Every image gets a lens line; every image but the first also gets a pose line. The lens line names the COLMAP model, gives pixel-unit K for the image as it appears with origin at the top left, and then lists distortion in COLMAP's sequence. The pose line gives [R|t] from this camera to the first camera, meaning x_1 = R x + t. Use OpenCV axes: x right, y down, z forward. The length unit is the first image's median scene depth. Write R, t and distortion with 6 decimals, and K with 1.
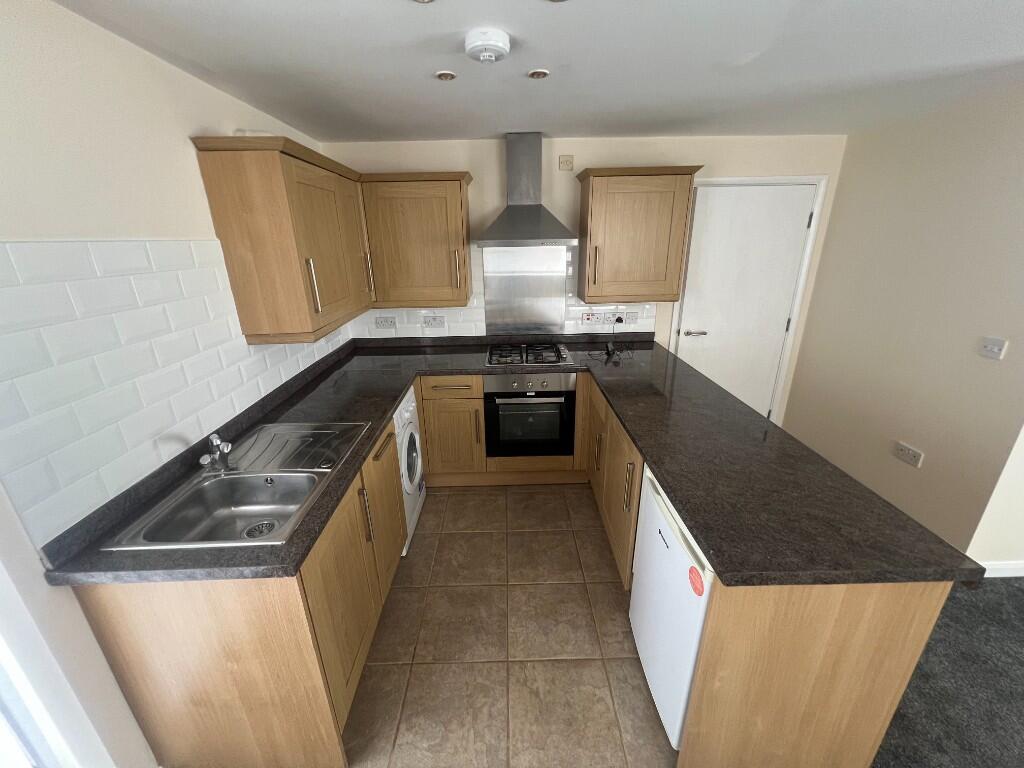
lens RADIAL K [[406.4, 0, 509.7], [0, 406.4, 381.6], [0, 0, 1]] dist [-0.000271, 0.000217]
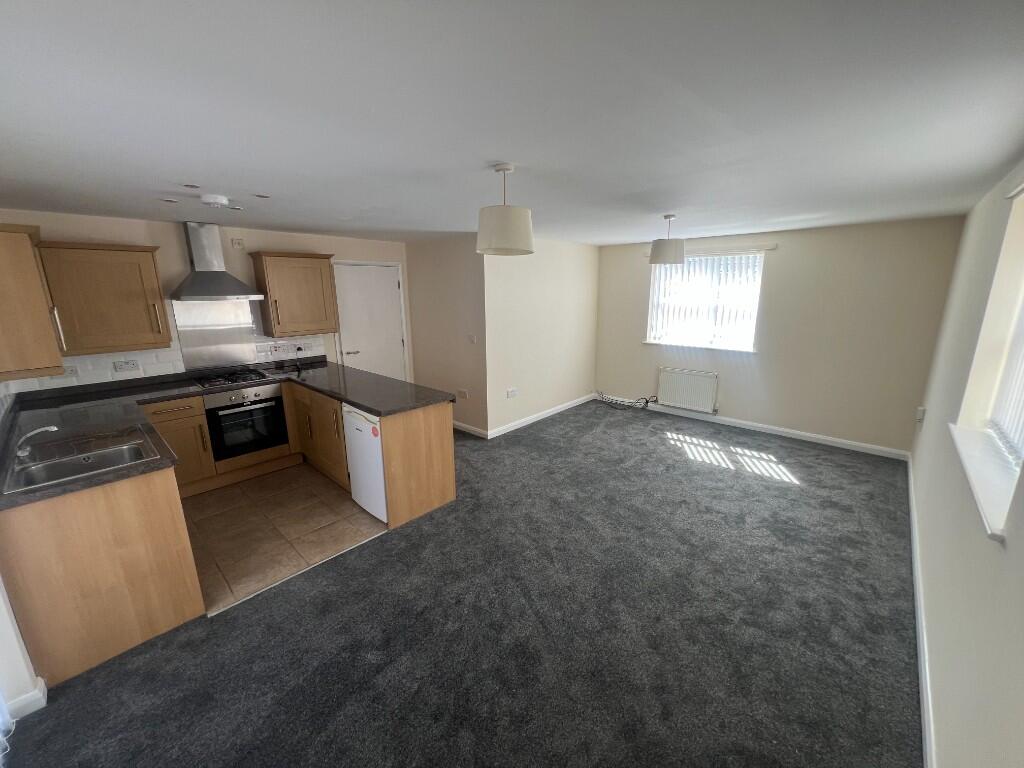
lens RADIAL K [[406.4, 0, 509.7], [0, 406.4, 381.6], [0, 0, 1]] dist [-0.000271, 0.000217]
pose [[0.691085, -0.152103, 0.706588, -0.275799], [0.239329, 0.970613, -0.025140, 0.192994], [-0.681999, 0.186481, 0.707179, -0.557728]]
